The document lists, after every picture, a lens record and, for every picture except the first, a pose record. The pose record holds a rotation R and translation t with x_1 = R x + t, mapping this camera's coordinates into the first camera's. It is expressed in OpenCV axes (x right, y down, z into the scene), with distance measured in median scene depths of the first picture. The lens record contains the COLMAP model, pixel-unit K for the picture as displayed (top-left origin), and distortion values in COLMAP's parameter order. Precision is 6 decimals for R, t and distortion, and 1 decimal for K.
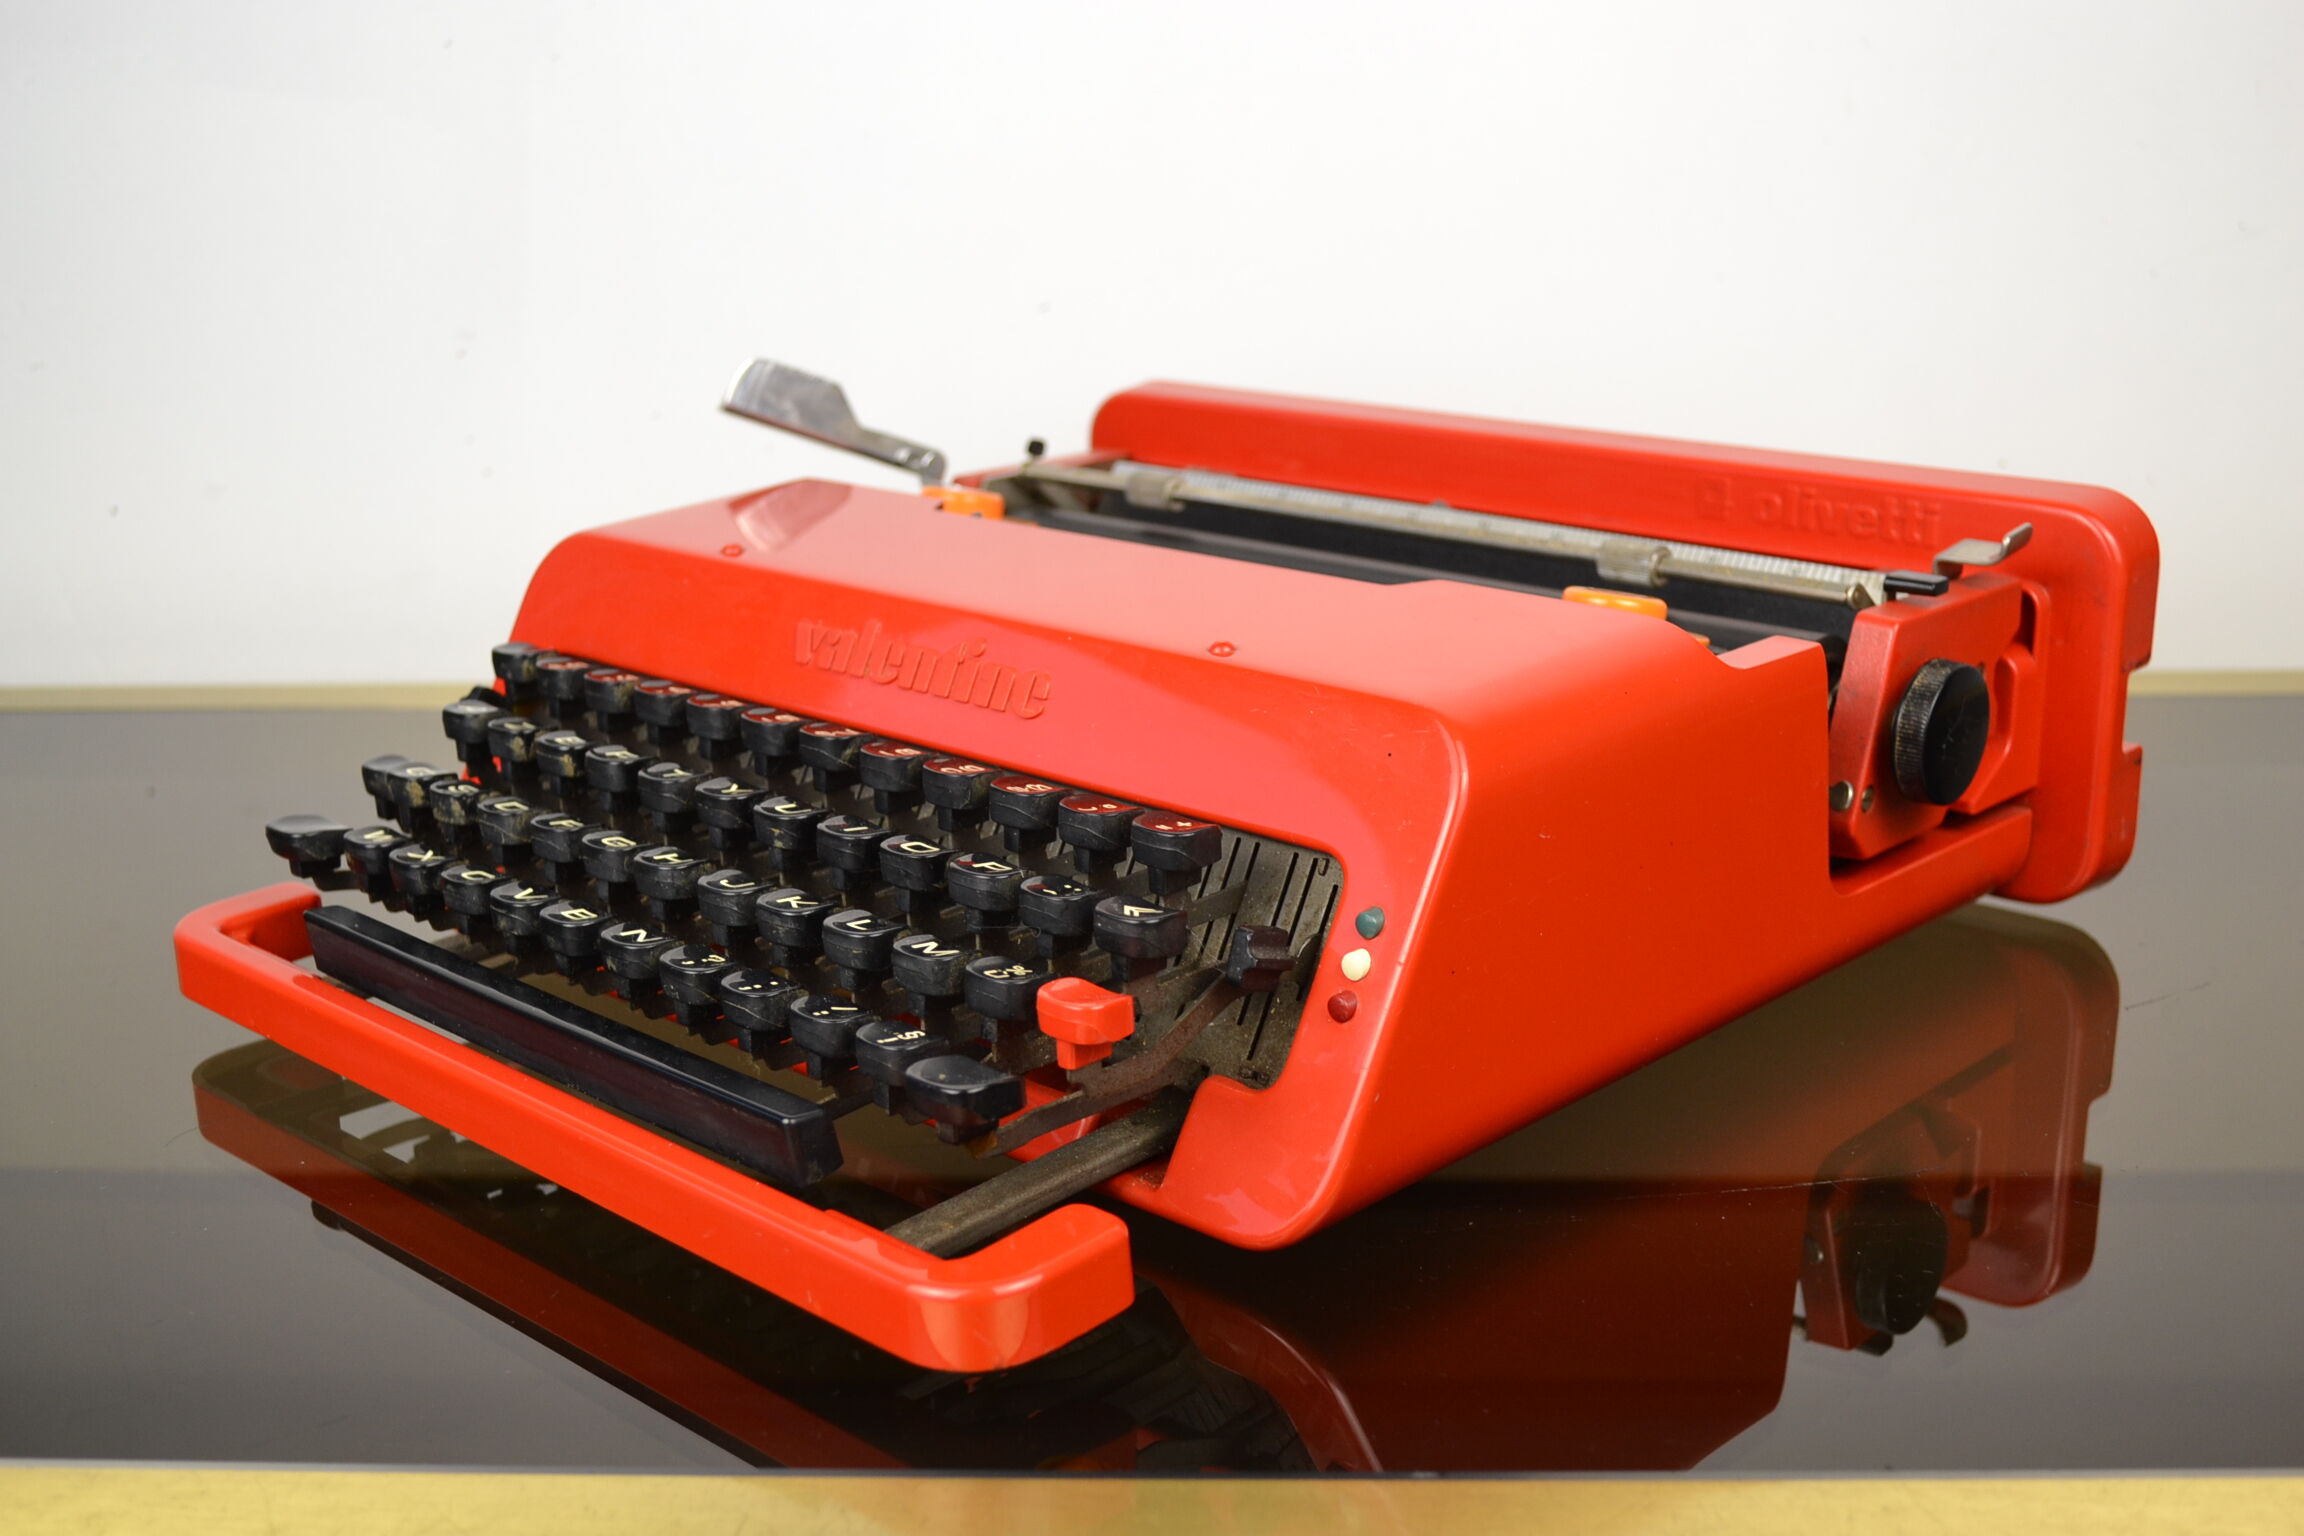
lens RADIAL K [[2627.7, 0, 1152.0], [0, 2627.7, 768.0], [0, 0, 1]] dist [0.009300, 0.030855]
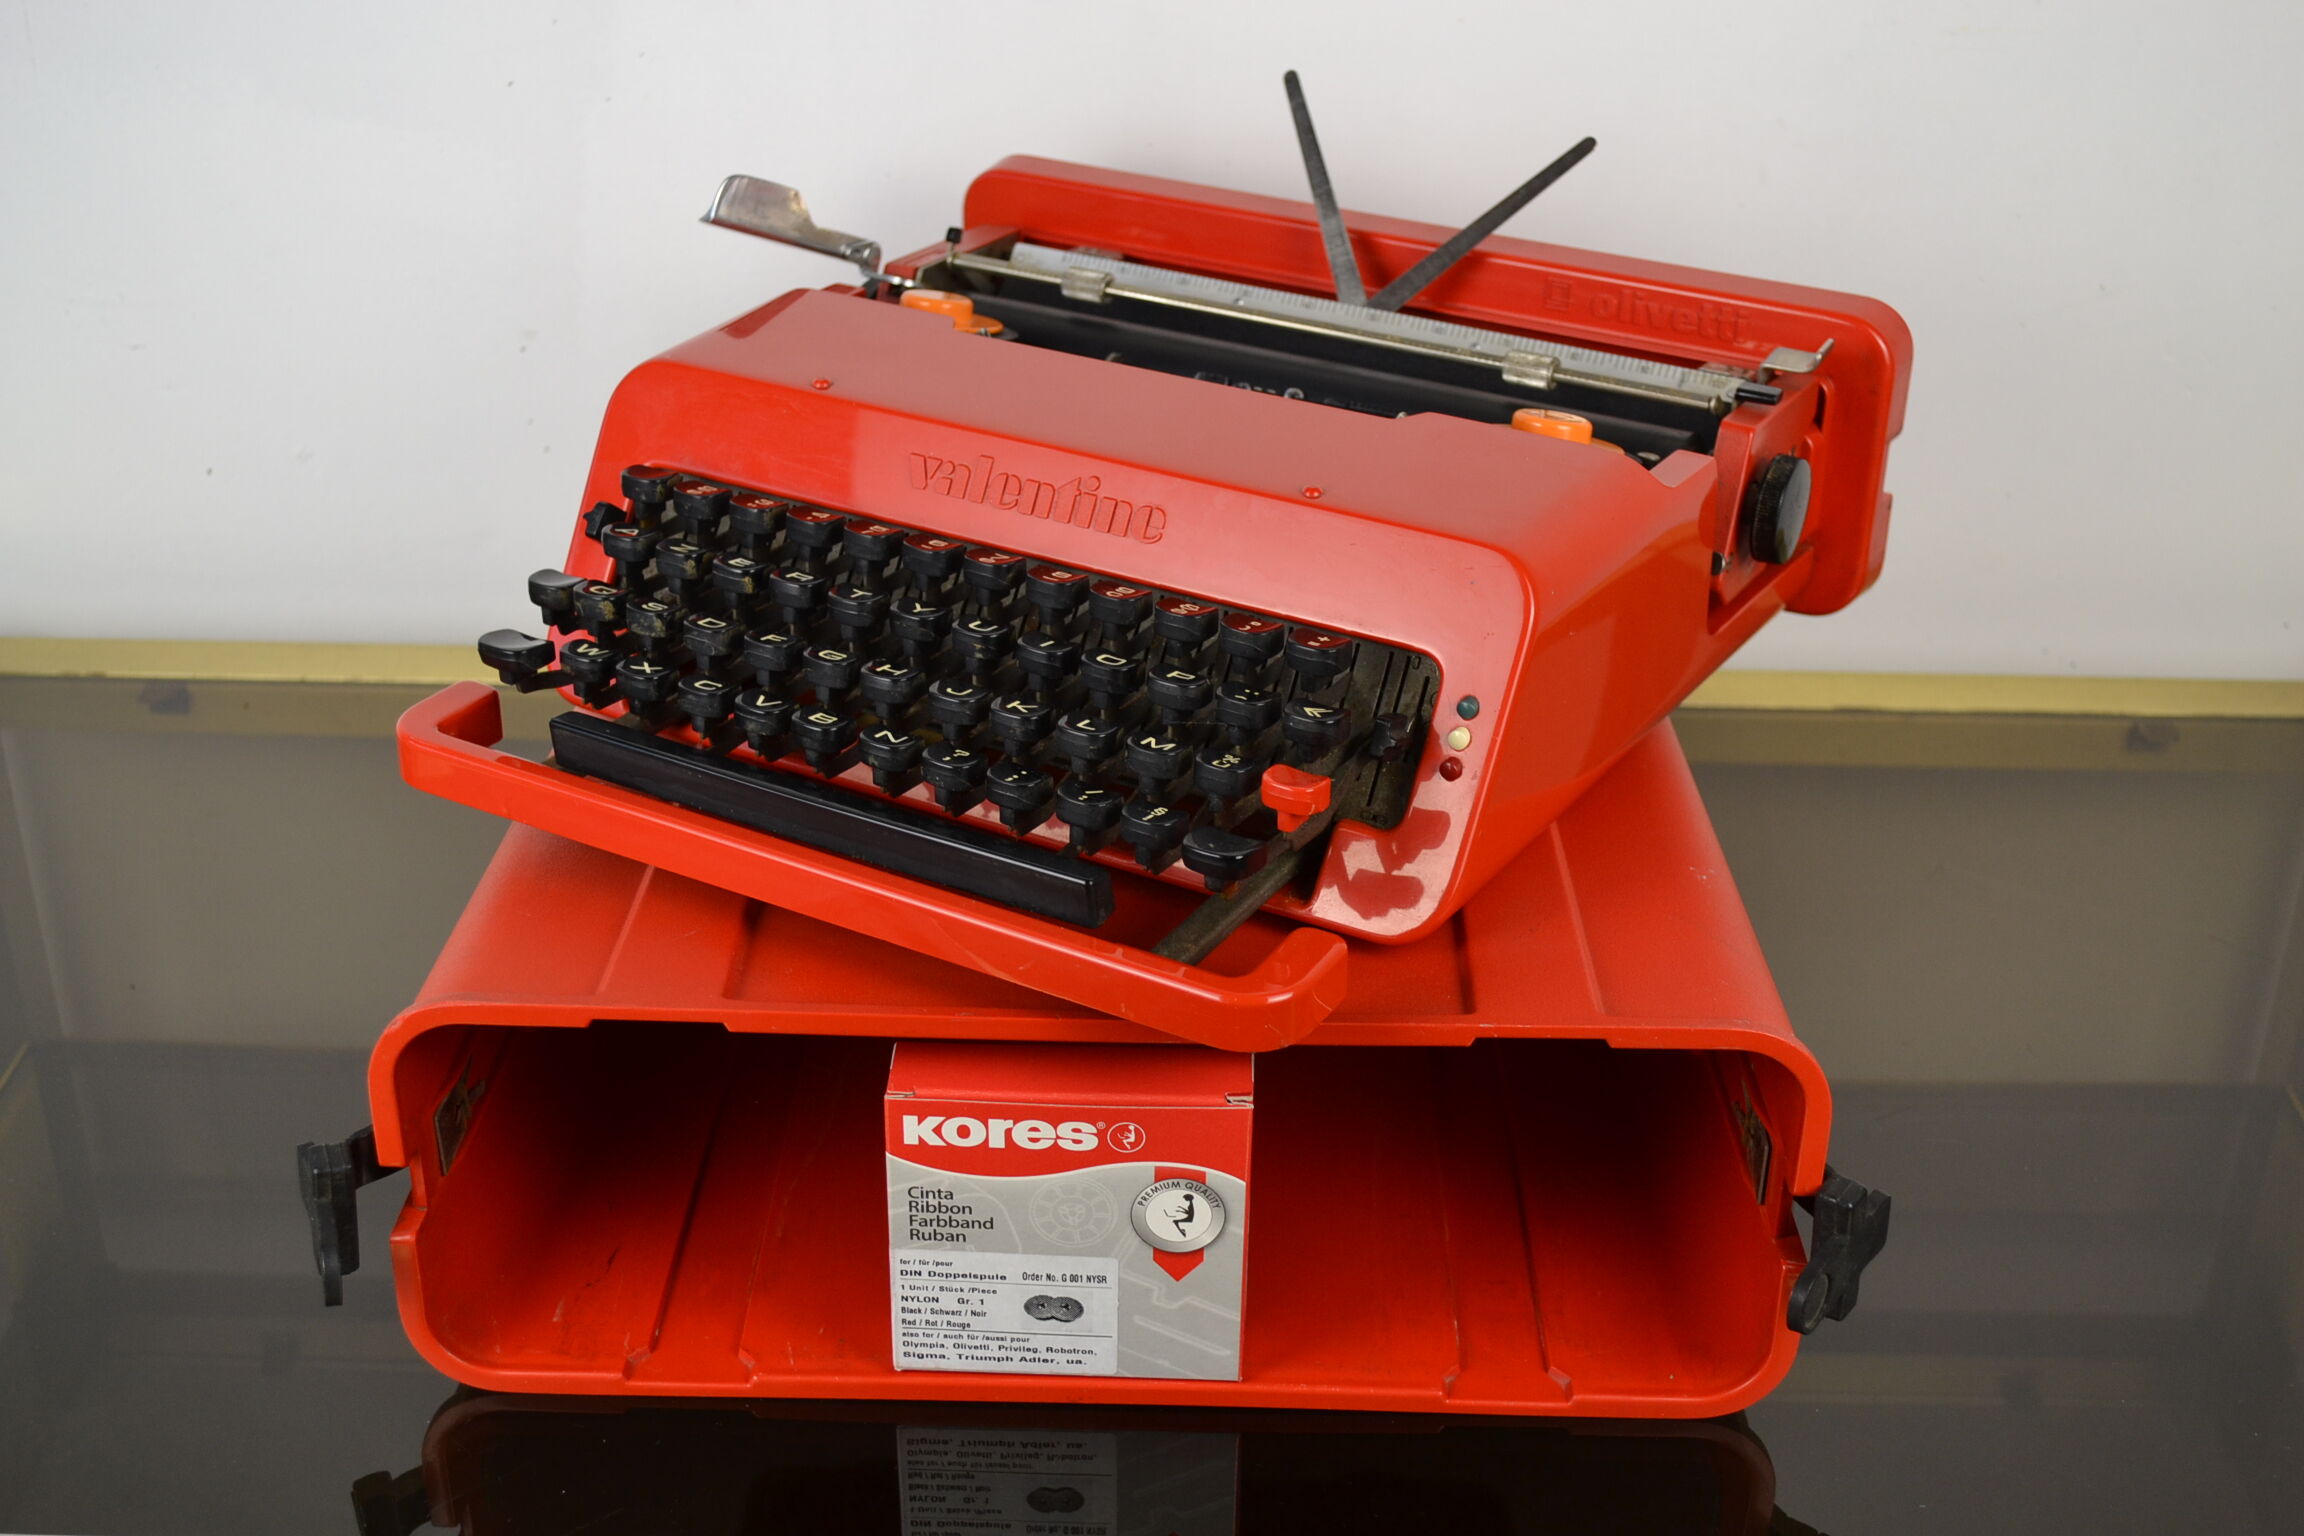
lens RADIAL K [[2899.1, 0, 1152.0], [0, 2899.1, 768.0], [0, 0, 1]] dist [0.016716, -0.001257]
pose [[0.974016, -0.060837, 0.218155, -0.330032], [0.024710, 0.986042, 0.164652, -0.131790], [-0.225127, -0.154983, 0.961924, -0.350391]]
